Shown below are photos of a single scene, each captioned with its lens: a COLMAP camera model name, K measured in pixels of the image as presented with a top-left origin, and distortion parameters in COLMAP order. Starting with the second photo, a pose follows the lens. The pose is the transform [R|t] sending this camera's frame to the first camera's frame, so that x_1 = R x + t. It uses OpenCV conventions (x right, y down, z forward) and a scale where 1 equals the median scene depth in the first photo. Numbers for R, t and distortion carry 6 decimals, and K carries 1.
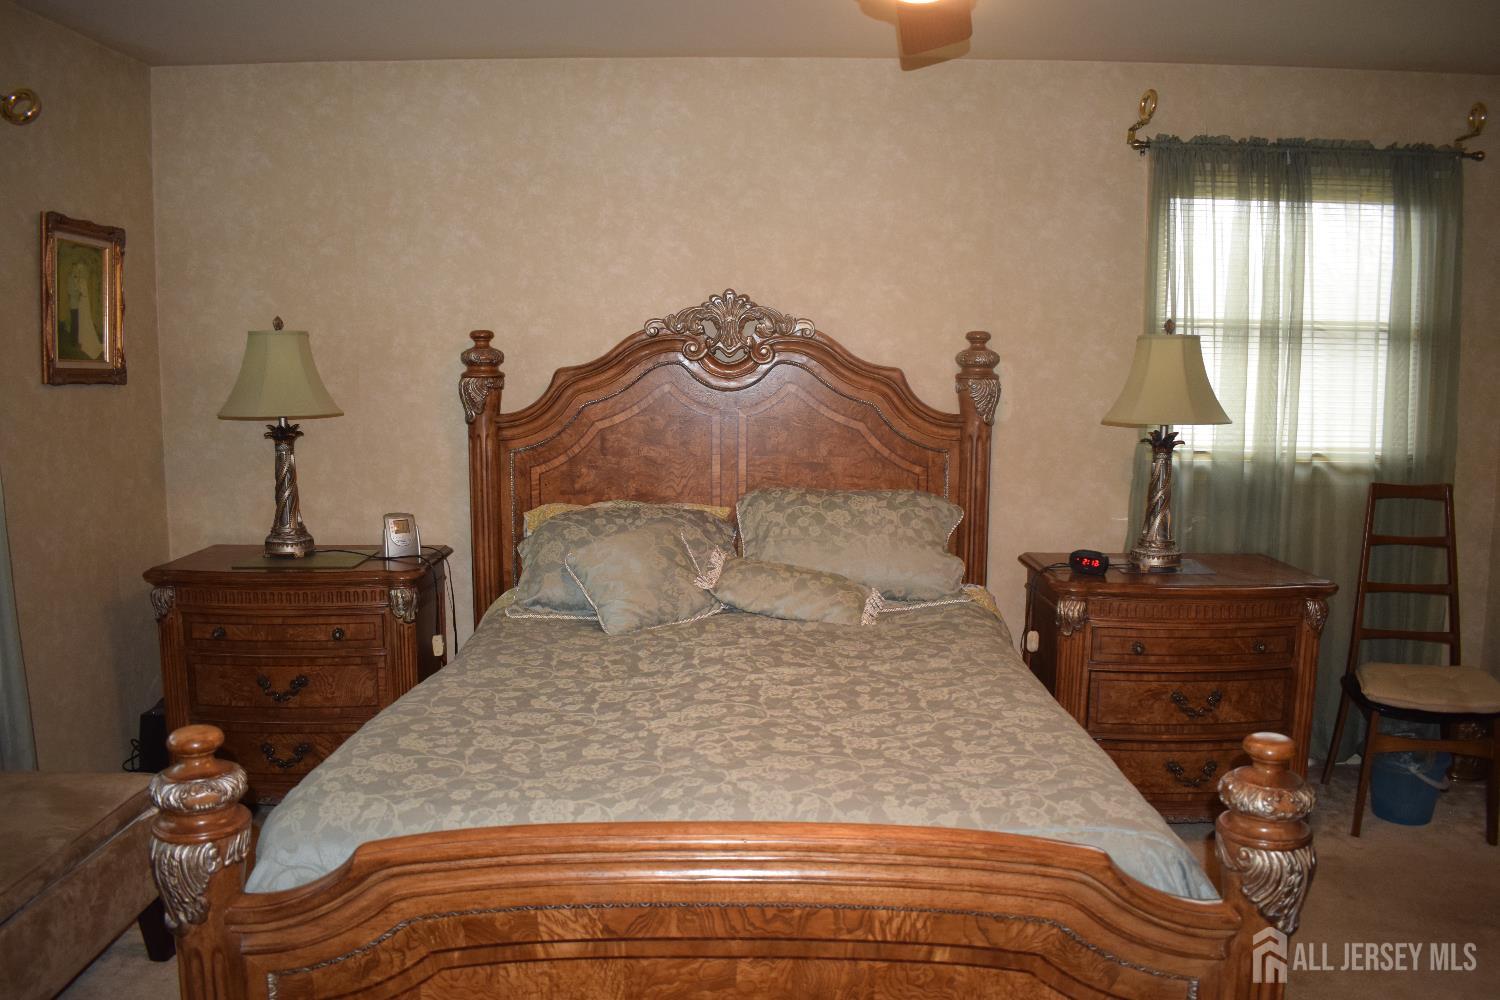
lens RADIAL K [[1186.3, 0, 750.0], [0, 1186.3, 500.0], [0, 0, 1]] dist [-0.081995, 0.005333]
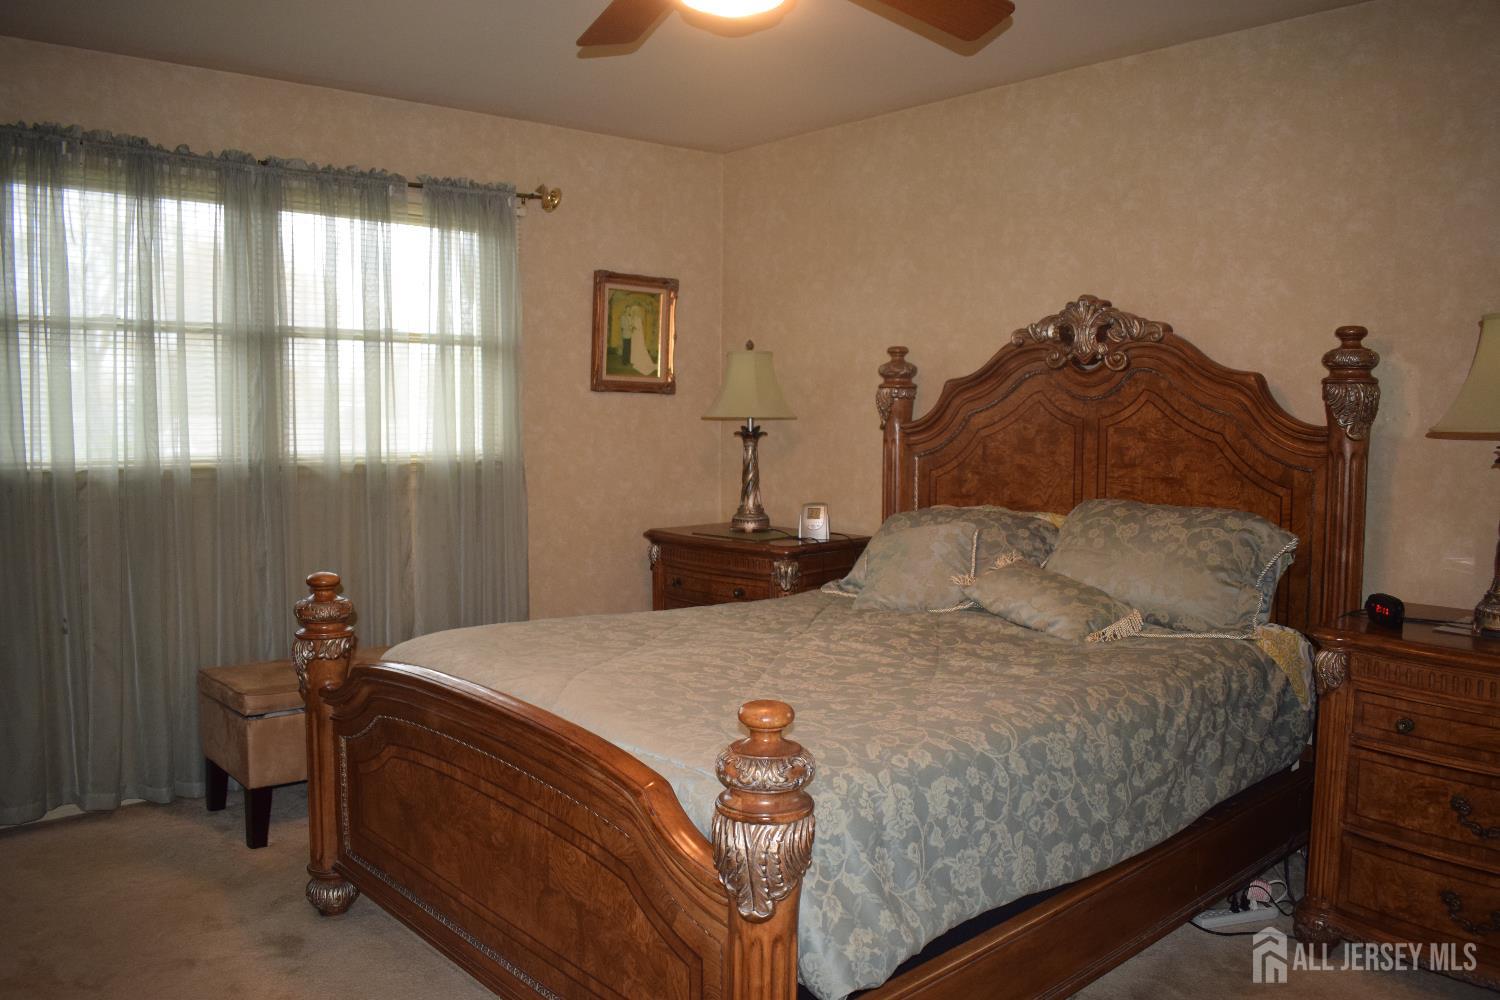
lens RADIAL K [[1186.3, 0, 750.0], [0, 1186.3, 500.0], [0, 0, 1]] dist [-0.081995, 0.005333]
pose [[0.653282, 0.055433, -0.755082, 0.561822], [-0.093738, 0.995565, -0.008012, 0.024951], [0.751289, 0.076014, 0.655581, 0.172099]]
